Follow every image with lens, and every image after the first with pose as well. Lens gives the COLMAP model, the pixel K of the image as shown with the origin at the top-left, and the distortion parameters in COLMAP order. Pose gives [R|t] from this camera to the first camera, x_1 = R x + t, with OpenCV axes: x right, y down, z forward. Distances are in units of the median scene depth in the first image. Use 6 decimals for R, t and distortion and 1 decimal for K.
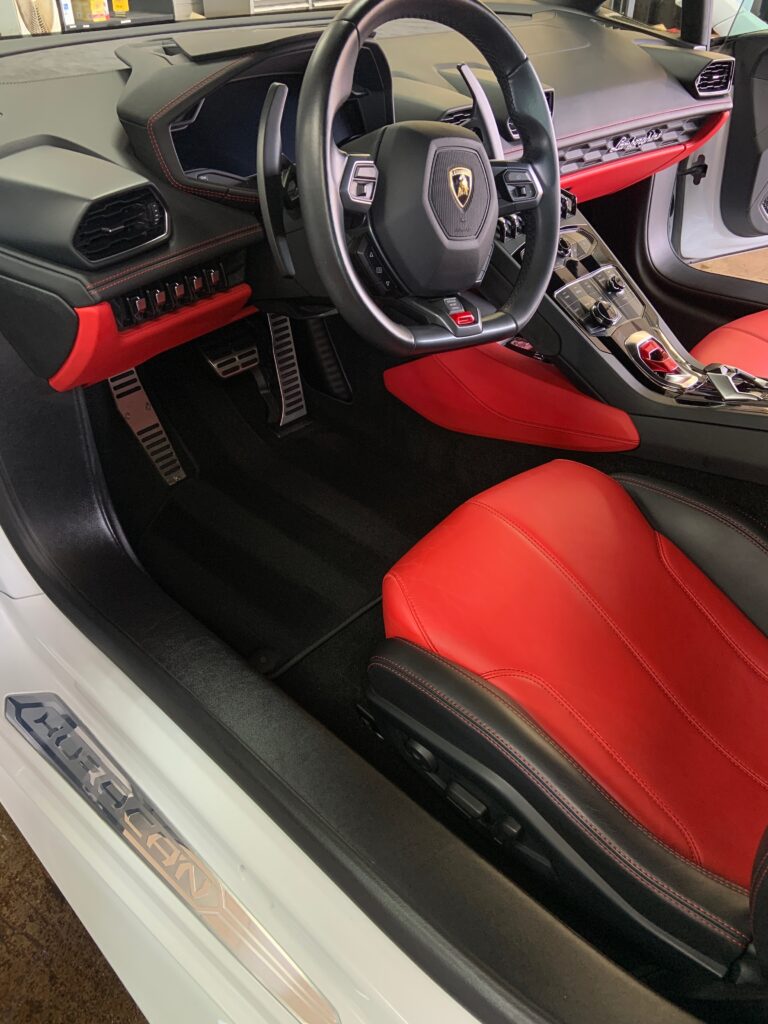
lens RADIAL K [[764.4, 0, 383.5], [0, 764.4, 508.9], [0, 0, 1]] dist [0.136778, -0.187658]
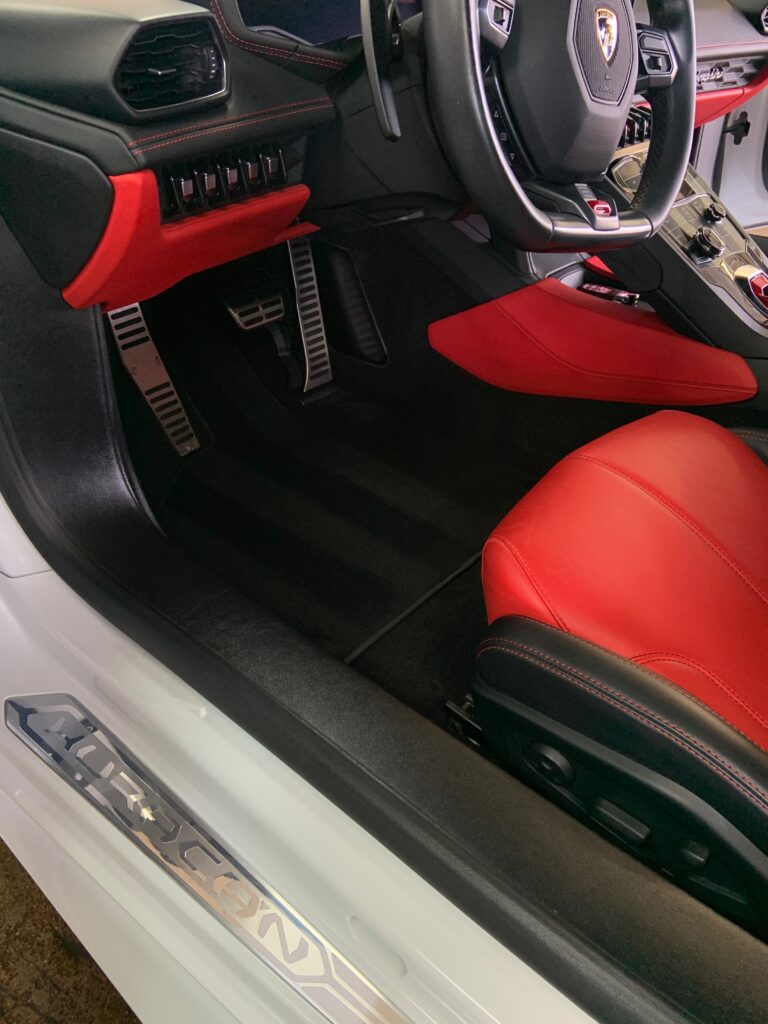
lens RADIAL K [[766.4, 0, 384.0], [0, 766.4, 512.0], [0, 0, 1]] dist [0.120093, -0.148492]
pose [[0.998616, -0.005898, 0.052263, -0.131936], [0.006582, 0.999895, -0.012931, 0.059475], [-0.052181, 0.013257, 0.998550, 0.179695]]
